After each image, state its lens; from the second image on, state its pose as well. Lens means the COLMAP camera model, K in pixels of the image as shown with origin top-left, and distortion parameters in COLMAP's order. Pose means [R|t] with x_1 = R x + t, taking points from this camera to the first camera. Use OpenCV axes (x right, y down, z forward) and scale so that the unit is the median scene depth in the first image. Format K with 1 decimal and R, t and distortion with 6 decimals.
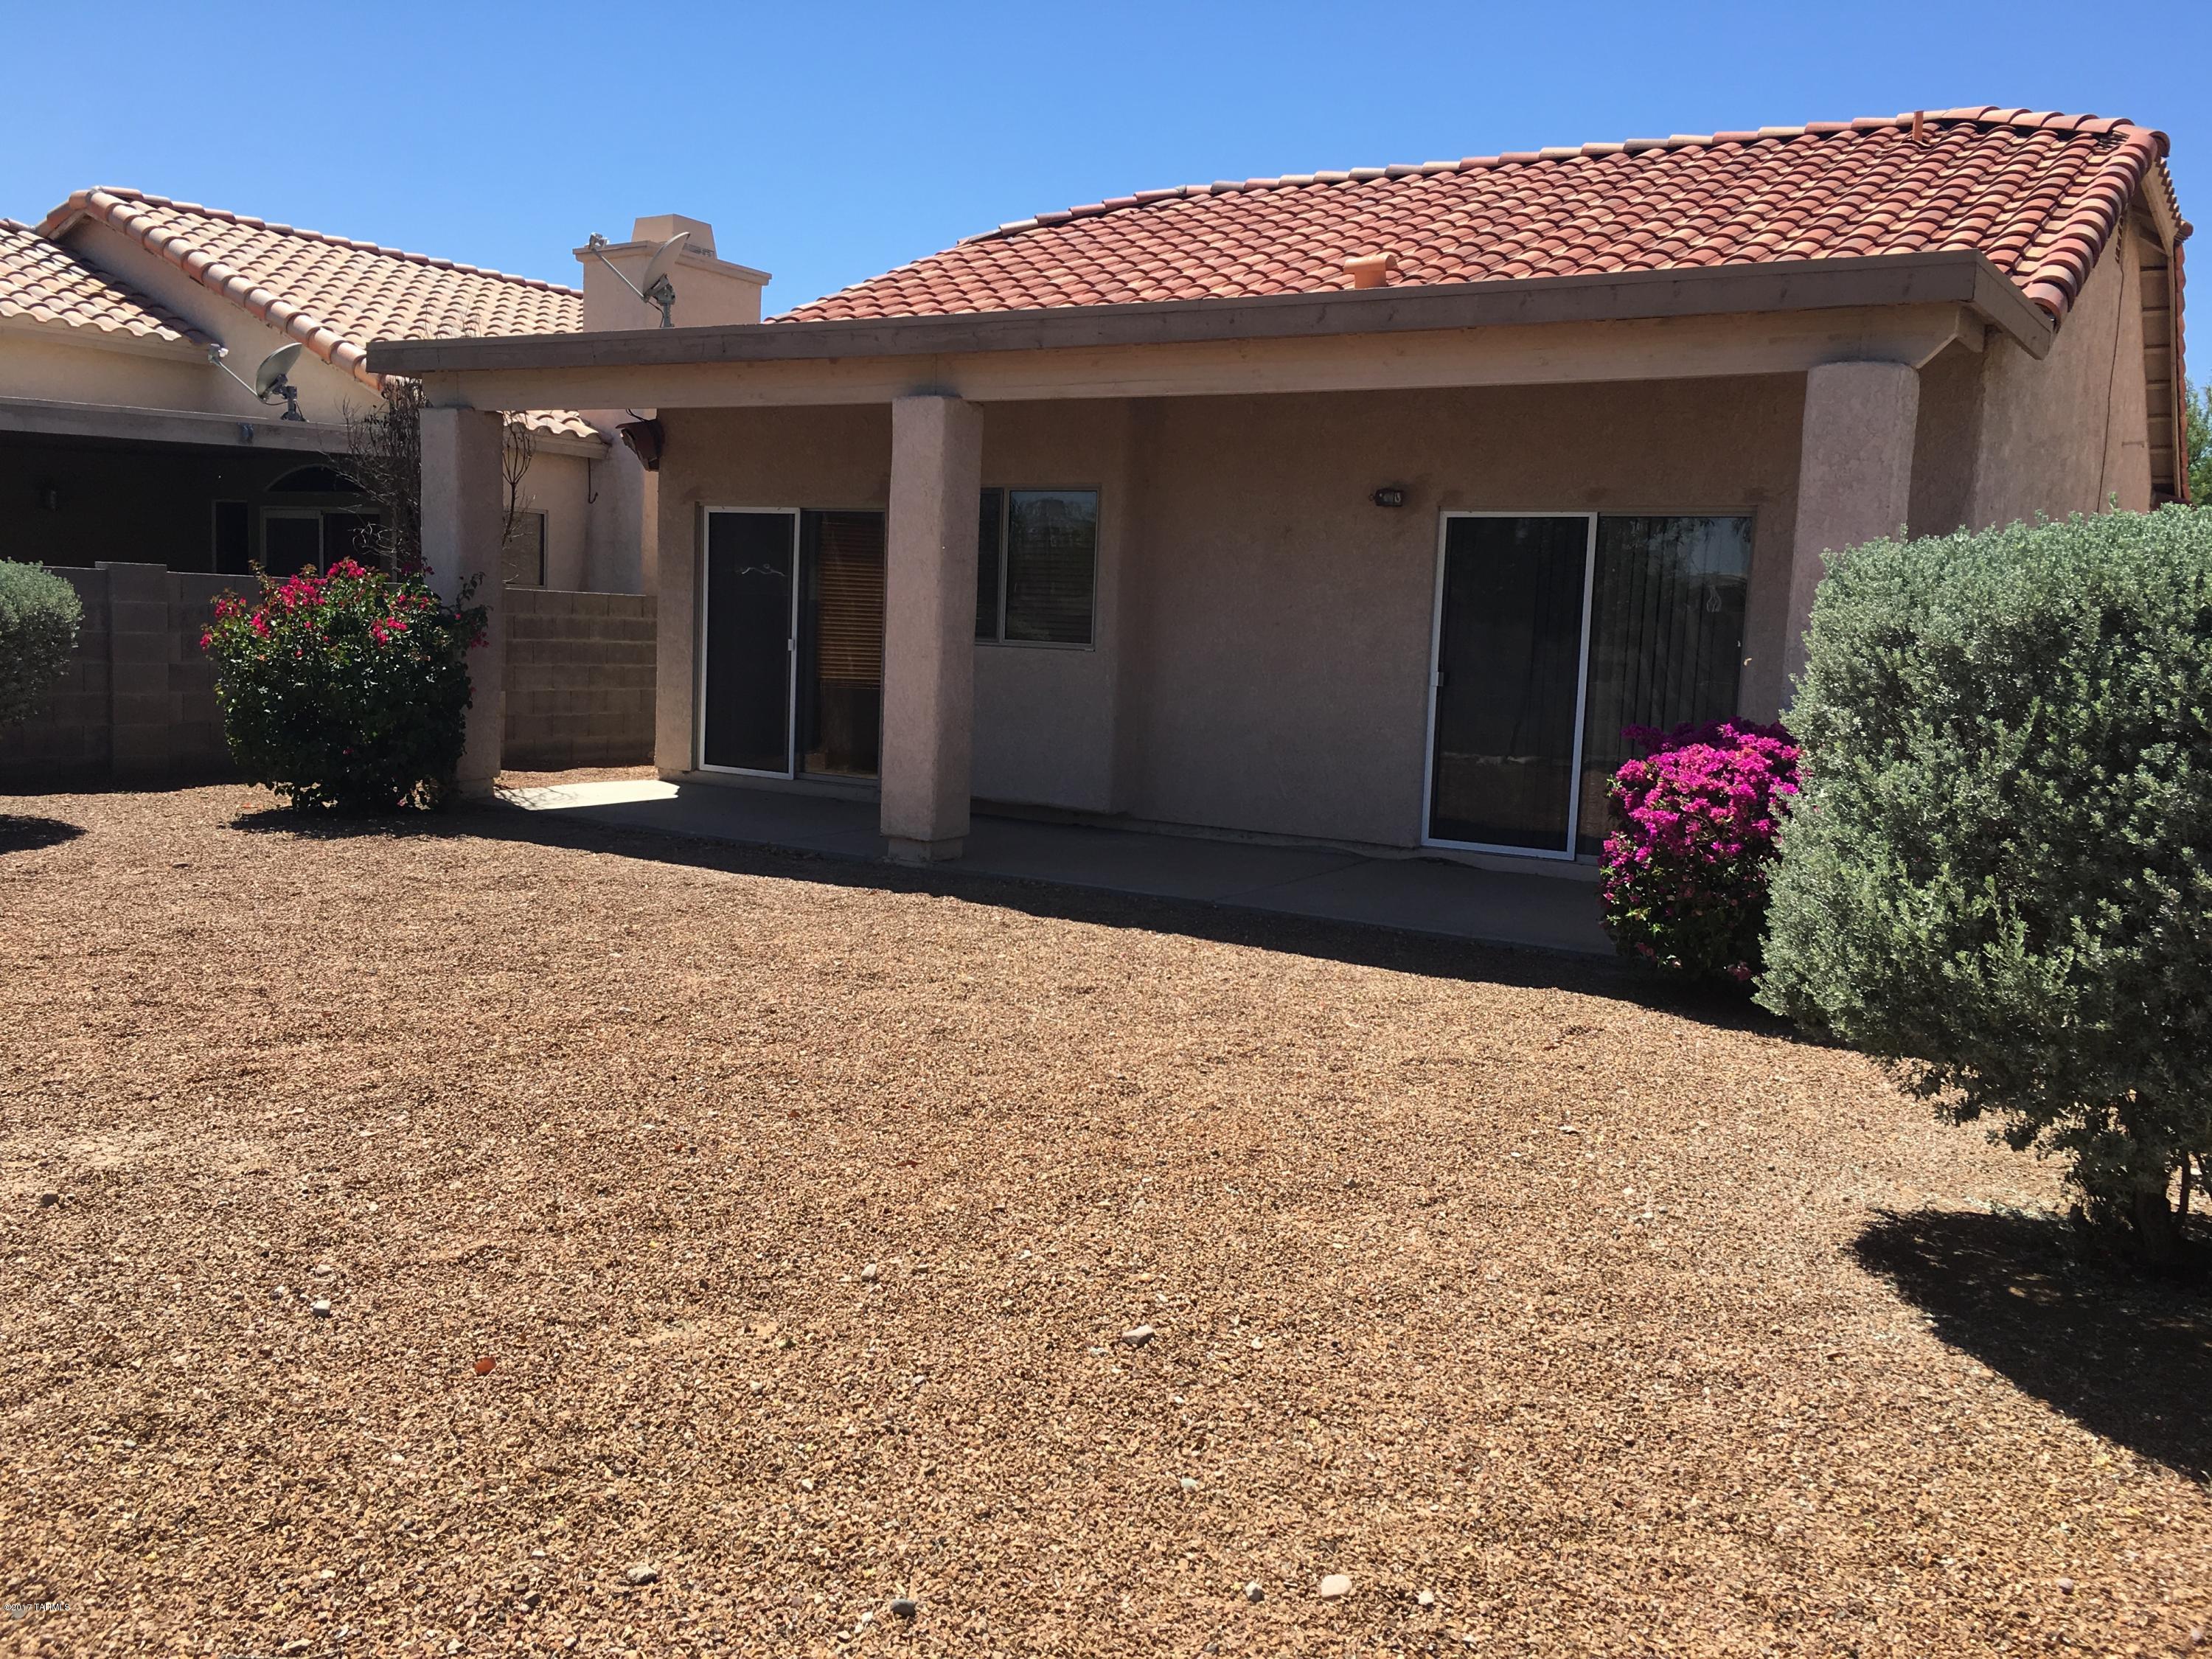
lens RADIAL K [[1879.1, 0, 1106.0], [0, 1879.1, 829.5], [0, 0, 1]] dist [0.068343, -0.099171]
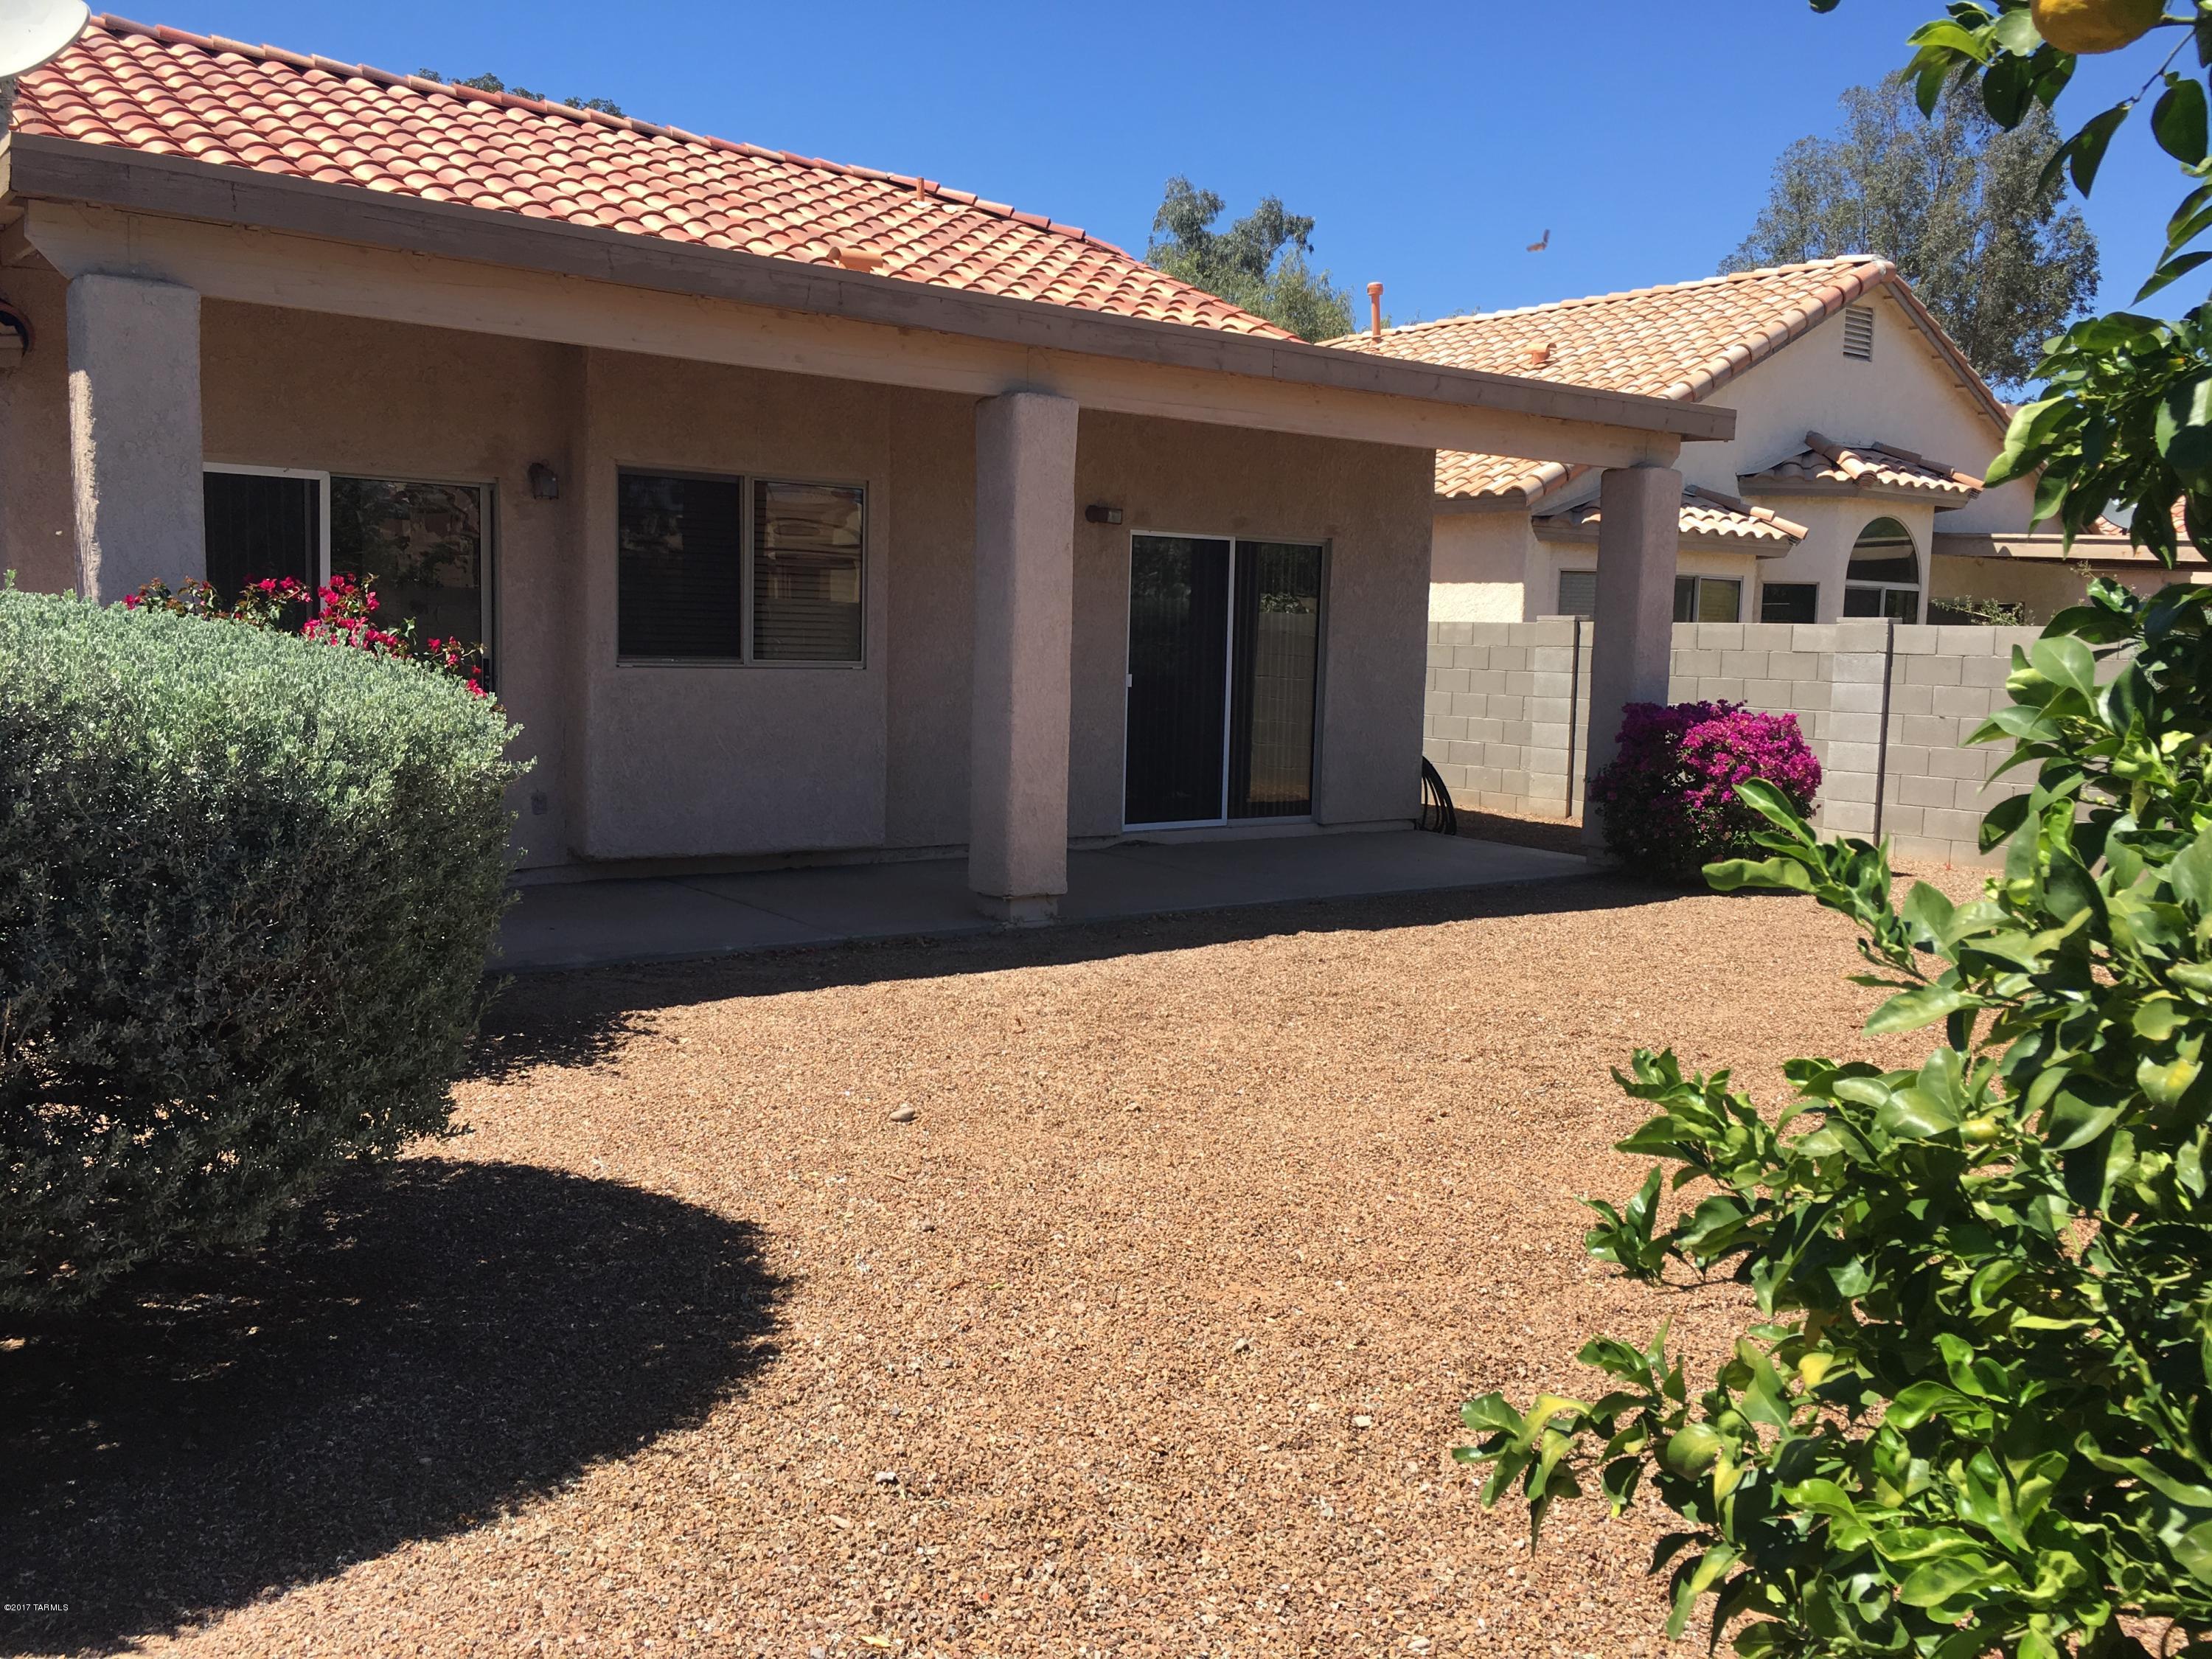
lens RADIAL K [[1879.1, 0, 1106.0], [0, 1879.1, 829.5], [0, 0, 1]] dist [0.068343, -0.099171]
pose [[0.350234, -0.130239, 0.927564, -0.874300], [0.092074, 0.990277, 0.104279, -0.110751], [-0.932126, 0.048883, 0.358820, 0.625779]]
